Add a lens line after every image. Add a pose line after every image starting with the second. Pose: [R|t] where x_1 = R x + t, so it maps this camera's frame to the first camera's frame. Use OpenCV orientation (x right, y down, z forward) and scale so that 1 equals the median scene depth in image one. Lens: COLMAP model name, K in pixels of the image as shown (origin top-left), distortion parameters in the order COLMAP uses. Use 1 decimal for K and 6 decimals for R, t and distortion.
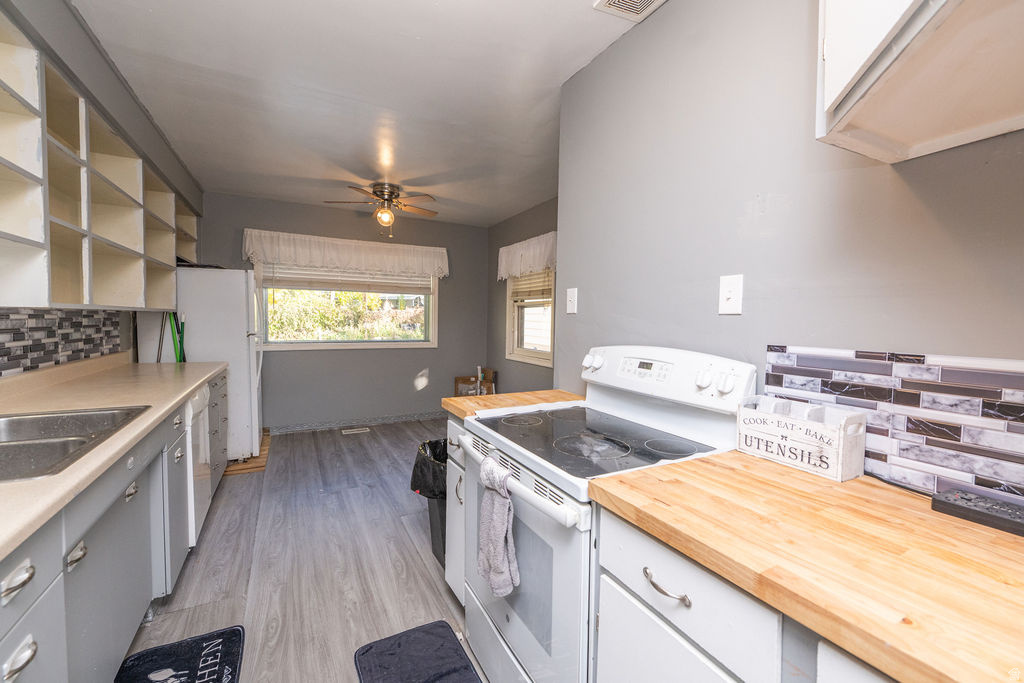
lens RADIAL K [[436.0, 0, 516.4], [0, 436.0, 337.0], [0, 0, 1]] dist [0.000488, -0.000382]
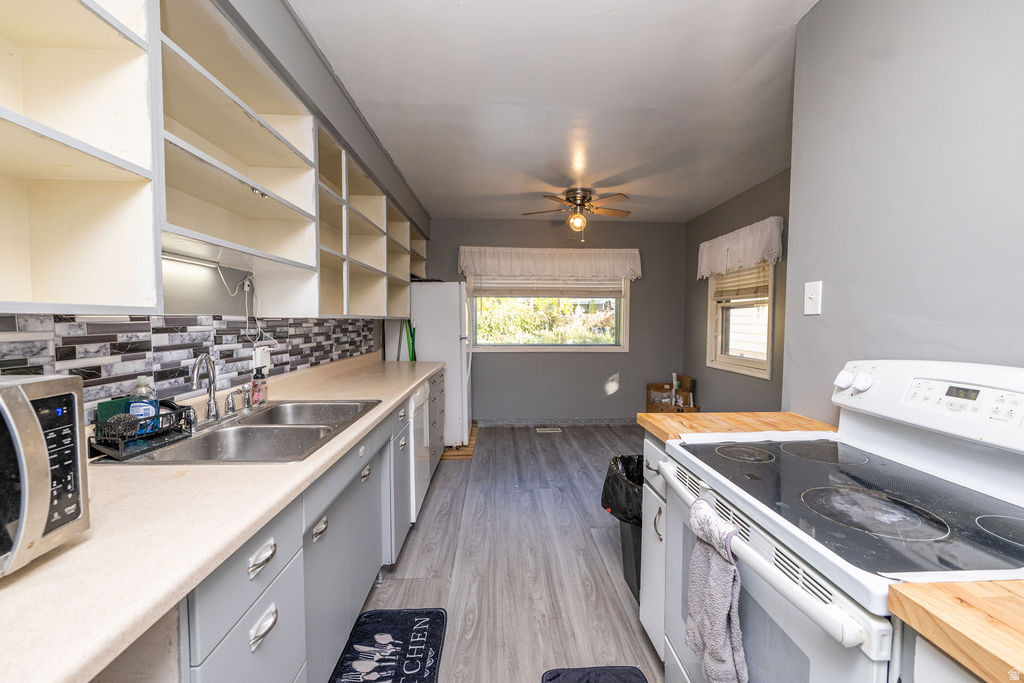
lens RADIAL K [[420.8, 0, 512.0], [0, 420.8, 341.5], [0, 0, 1]] dist [-0.000729, -0.000157]
pose [[0.902402, 0.008911, -0.430803, -0.015483], [-0.007228, 0.999959, 0.005544, -0.003743], [0.430834, -0.001889, 0.902429, 0.054484]]
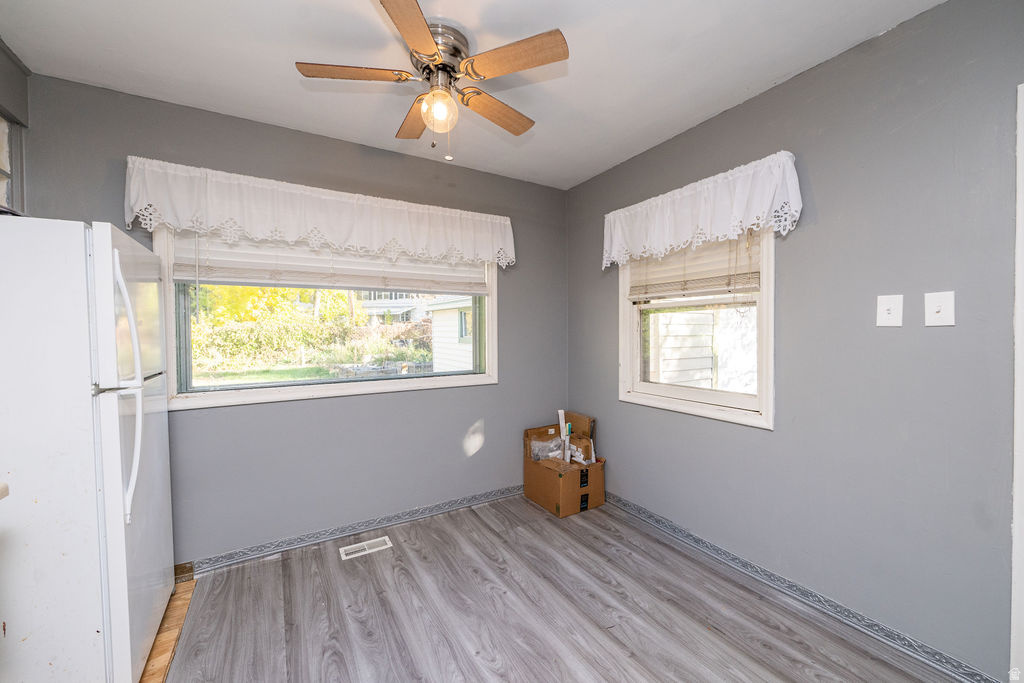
lens RADIAL K [[404.1, 0, 514.3], [0, 404.1, 337.9], [0, 0, 1]] dist [0.001057, -0.000122]
pose [[0.998109, -0.024727, 0.056285, -0.235830], [0.026114, 0.999370, -0.024044, -0.030015], [-0.055655, 0.025468, 0.998125, 0.551361]]
